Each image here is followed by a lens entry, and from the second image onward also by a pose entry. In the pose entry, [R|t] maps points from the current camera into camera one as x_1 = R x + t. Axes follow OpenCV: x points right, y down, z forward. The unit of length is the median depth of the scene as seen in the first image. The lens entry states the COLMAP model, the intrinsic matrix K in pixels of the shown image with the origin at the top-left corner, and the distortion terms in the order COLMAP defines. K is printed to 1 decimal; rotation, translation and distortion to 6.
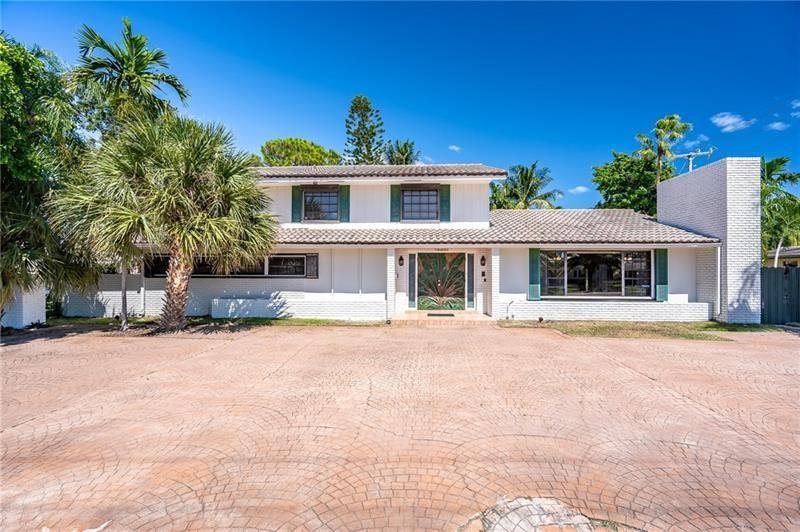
lens RADIAL K [[361.7, 0, 400.5], [0, 361.7, 271.7], [0, 0, 1]] dist [-0.000104, 0.000993]
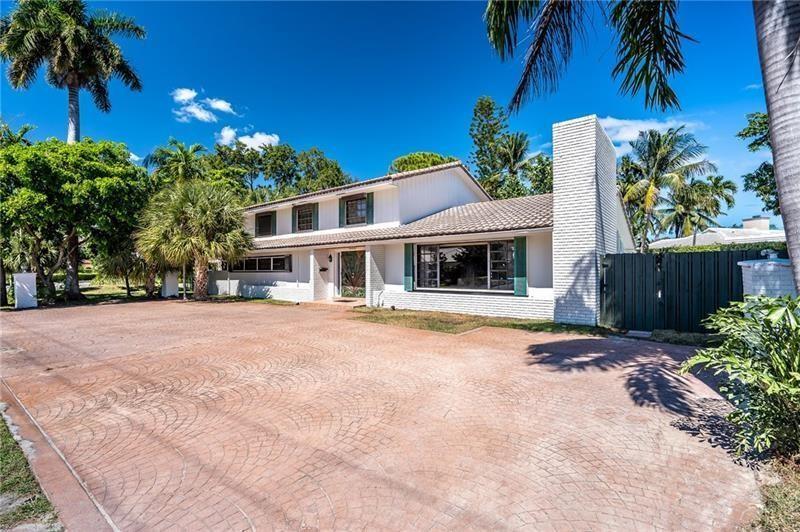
lens RADIAL K [[361.7, 0, 396.5], [0, 361.7, 268.2], [0, 0, 1]] dist [-0.000104, 0.000993]
pose [[0.780883, -0.013049, -0.624541, 1.003739], [0.017036, 0.999855, 0.000410, 0.008921], [0.624444, -0.010960, 0.780992, 0.132026]]
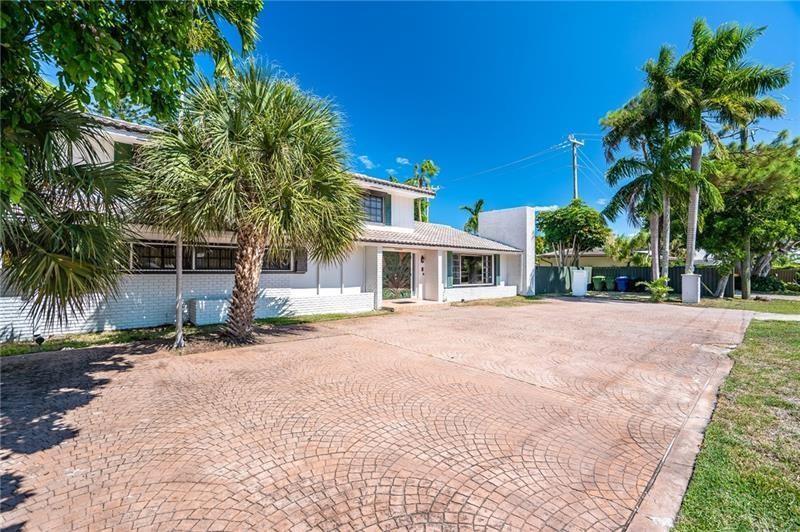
lens RADIAL K [[361.7, 0, 401.7], [0, 361.7, 266.4], [0, 0, 1]] dist [-0.000104, 0.000993]
pose [[0.705267, 0.007121, 0.708906, -0.746156], [-0.002640, 0.999969, -0.007418, 0.005540], [-0.708937, 0.003361, 0.705264, 0.137116]]
